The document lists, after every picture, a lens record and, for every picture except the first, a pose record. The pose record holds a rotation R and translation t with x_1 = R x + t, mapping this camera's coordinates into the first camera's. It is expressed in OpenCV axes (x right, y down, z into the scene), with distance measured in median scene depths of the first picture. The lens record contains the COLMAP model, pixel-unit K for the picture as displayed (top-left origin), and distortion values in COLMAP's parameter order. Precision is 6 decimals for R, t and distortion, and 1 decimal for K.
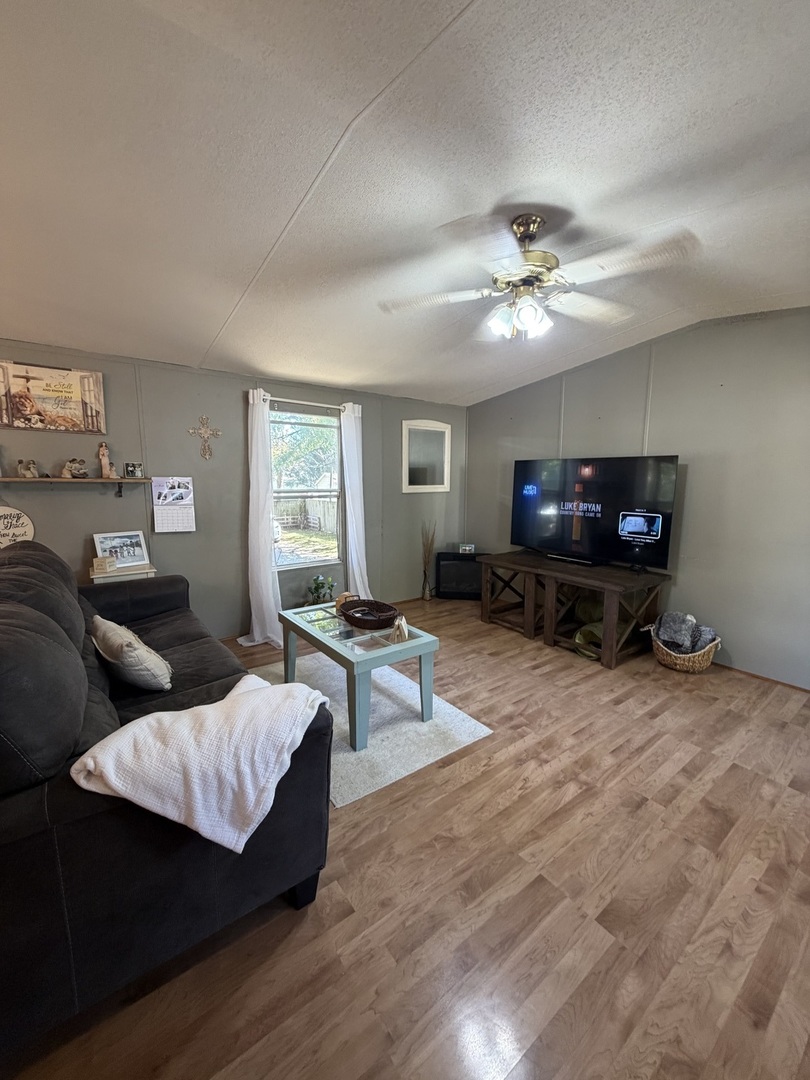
lens RADIAL K [[437.3, 0, 405.1], [0, 437.3, 538.7], [0, 0, 1]] dist [0.000835, 0.001508]
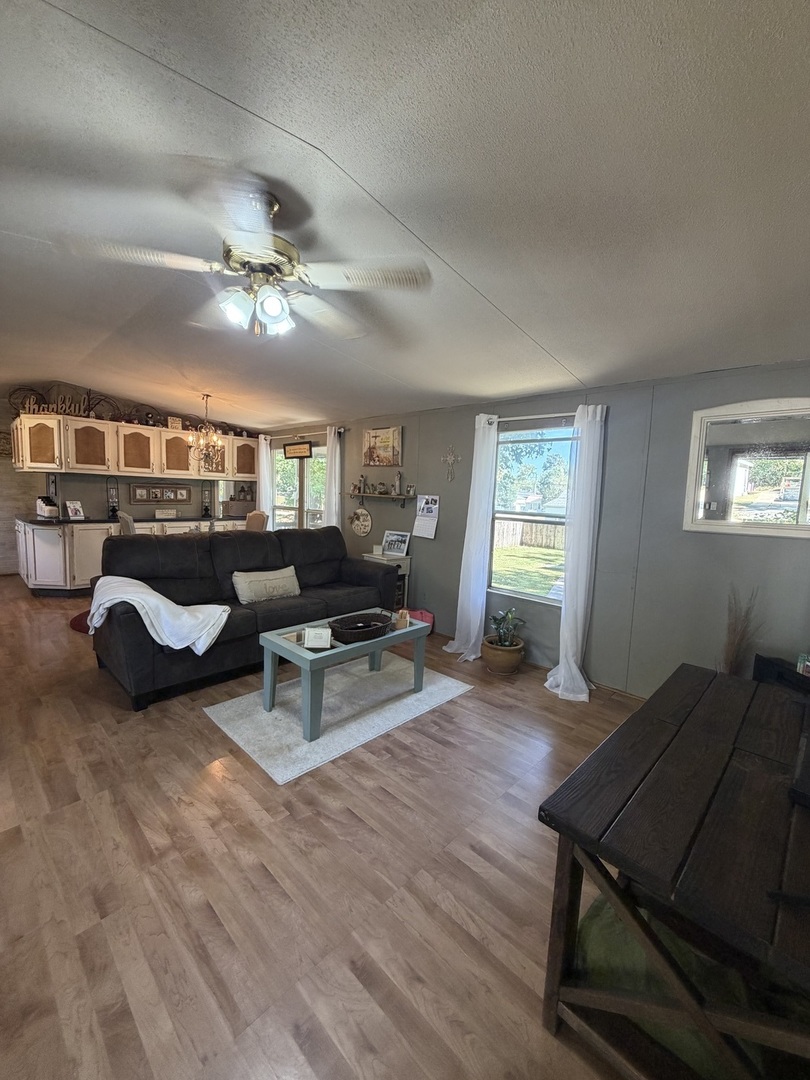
lens RADIAL K [[437.3, 0, 405.8], [0, 437.3, 537.7], [0, 0, 1]] dist [0.000835, 0.001508]
pose [[0.149357, 0.103122, -0.983391, 0.997490], [-0.171452, 0.982182, 0.076955, -0.140596], [0.973805, 0.157111, 0.164377, 0.984775]]
